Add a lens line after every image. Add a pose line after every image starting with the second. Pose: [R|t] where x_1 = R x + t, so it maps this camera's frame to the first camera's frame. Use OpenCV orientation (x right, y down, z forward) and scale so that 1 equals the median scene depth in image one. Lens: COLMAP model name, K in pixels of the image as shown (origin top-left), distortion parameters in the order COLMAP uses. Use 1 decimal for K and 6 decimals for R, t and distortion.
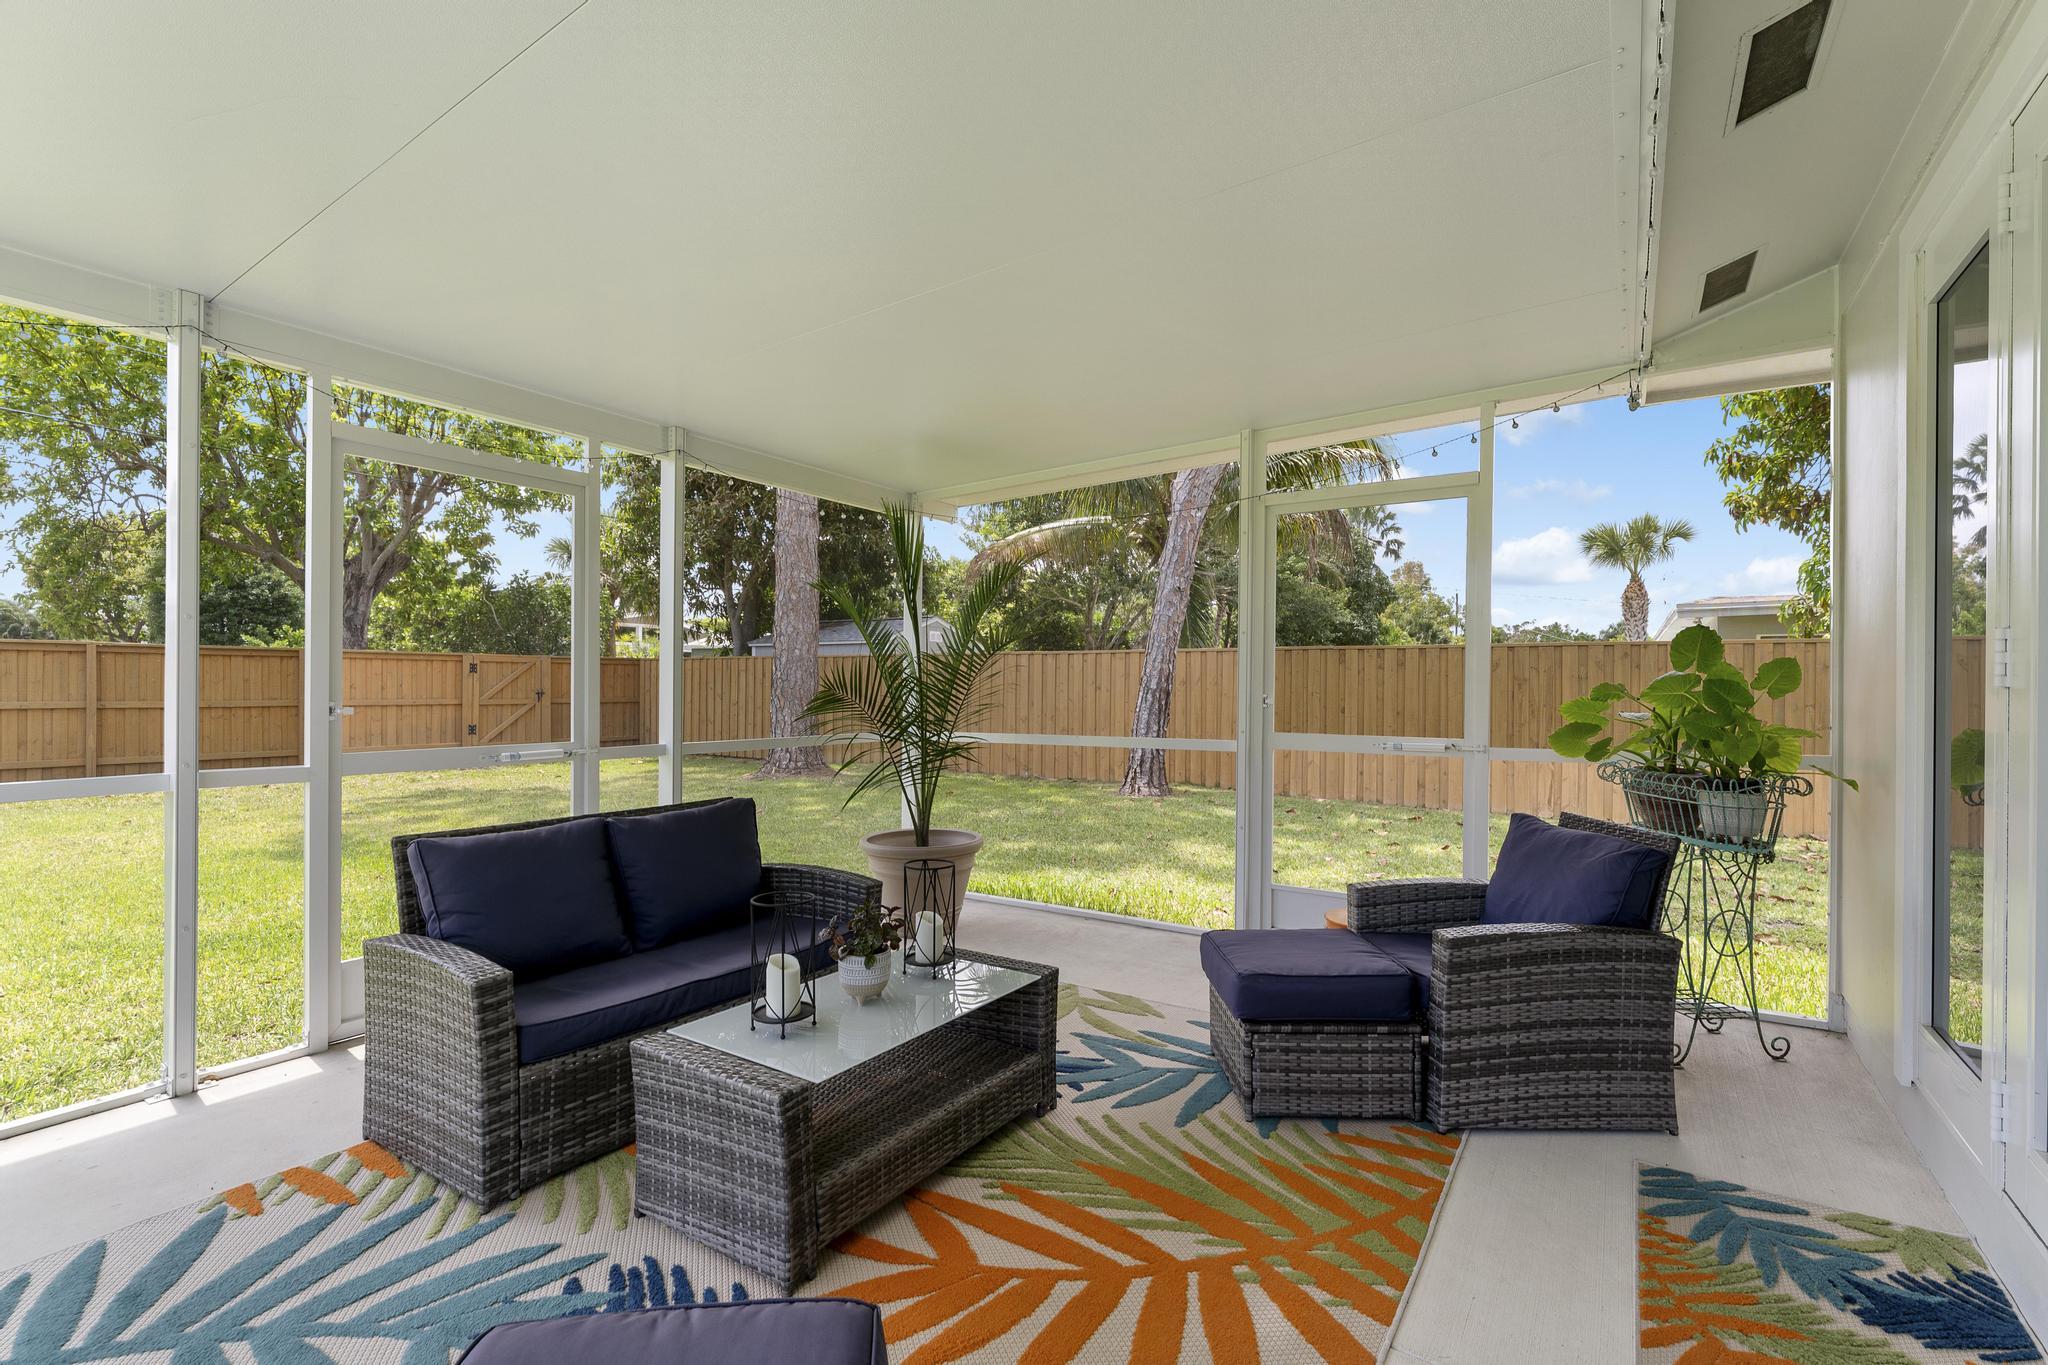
lens RADIAL K [[903.8, 0, 1043.4], [0, 903.8, 694.1], [0, 0, 1]] dist [-0.004224, -0.000881]
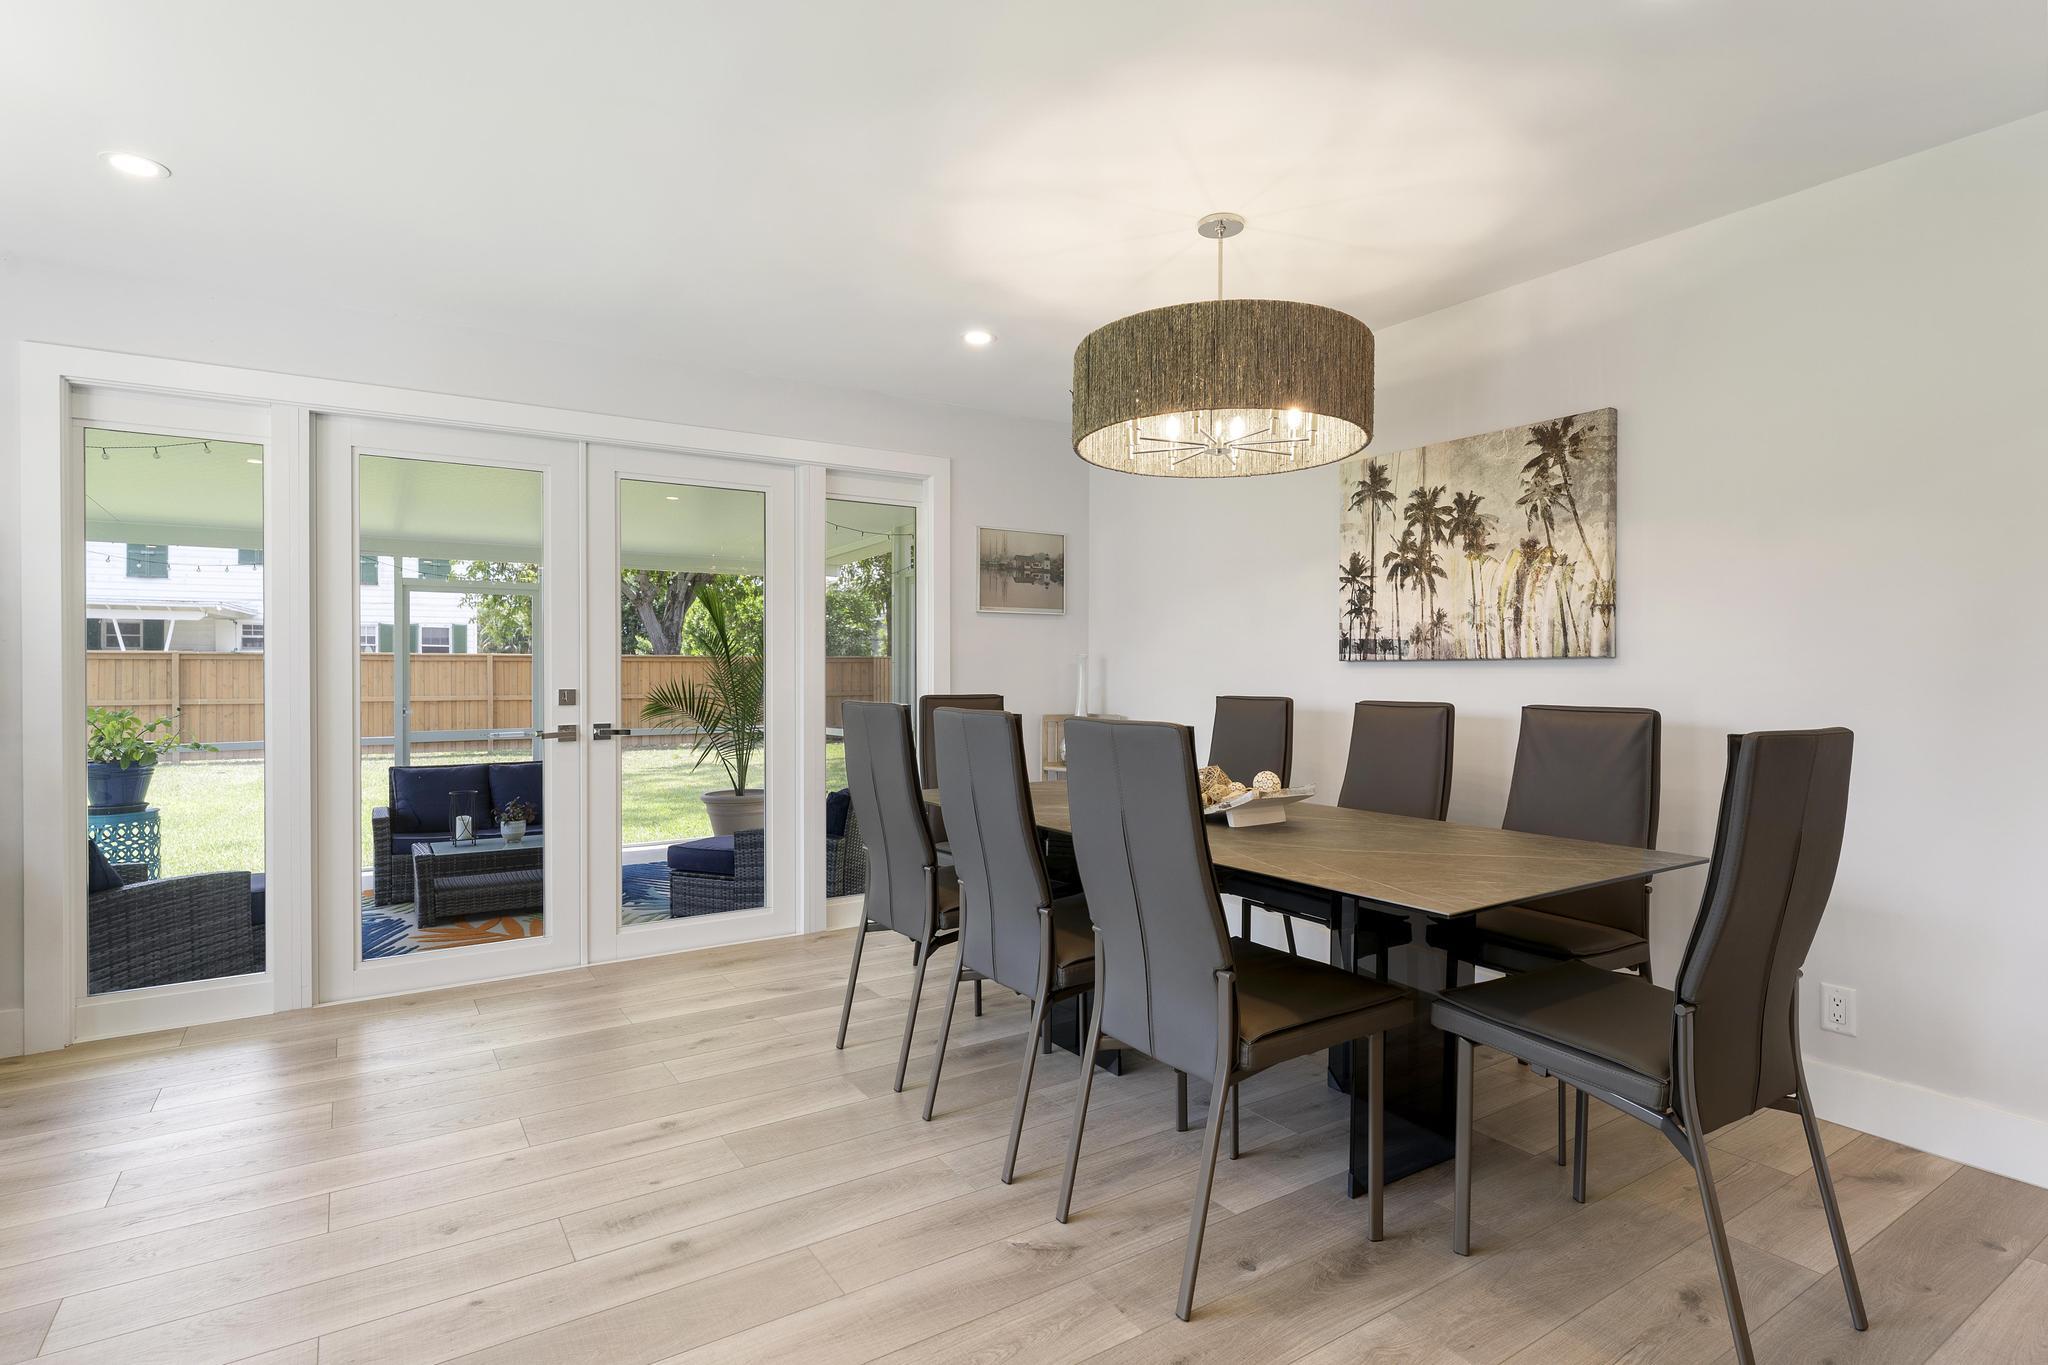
lens RADIAL K [[1033.5, 0, 1034.0], [0, 1033.5, 677.0], [0, 0, 1]] dist [-0.001338, -0.001658]
pose [[0.919803, -0.005098, -0.392348, 1.416248], [0.004476, 0.999987, -0.002501, -0.046440], [0.392356, 0.000544, 0.919813, -0.619678]]
